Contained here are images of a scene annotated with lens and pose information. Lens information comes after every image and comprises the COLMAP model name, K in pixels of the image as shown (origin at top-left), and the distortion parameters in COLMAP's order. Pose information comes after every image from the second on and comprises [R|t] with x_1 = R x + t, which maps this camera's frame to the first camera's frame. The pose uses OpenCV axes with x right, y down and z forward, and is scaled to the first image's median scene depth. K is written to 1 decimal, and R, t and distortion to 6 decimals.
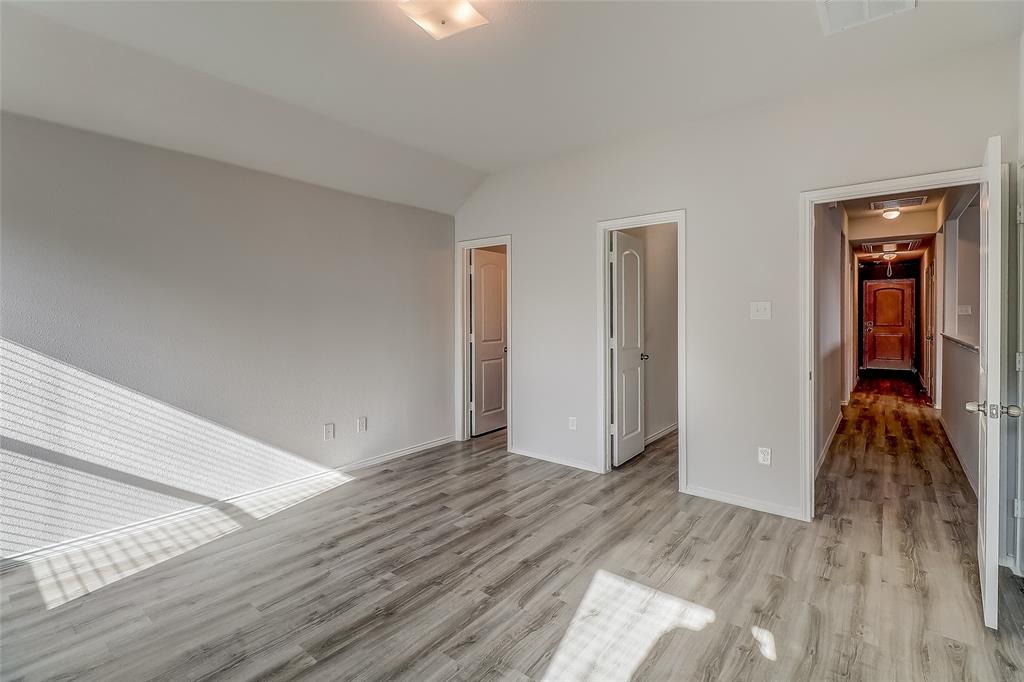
lens RADIAL K [[467.5, 0, 508.1], [0, 467.5, 311.6], [0, 0, 1]] dist [0.009691, -0.013047]
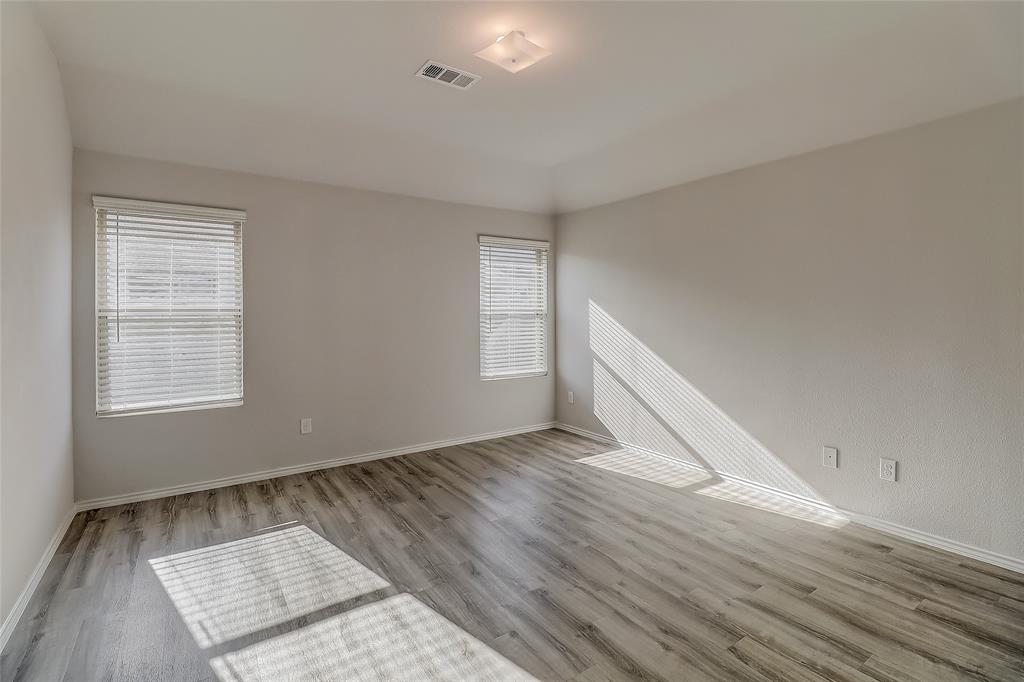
lens RADIAL K [[467.5, 0, 508.1], [0, 467.5, 311.6], [0, 0, 1]] dist [0.009691, -0.013047]
pose [[-0.299714, 0.003101, -0.954024, 0.710325], [0.017542, 0.999844, -0.002261, 0.003677], [0.953868, -0.017414, -0.299722, 0.956678]]
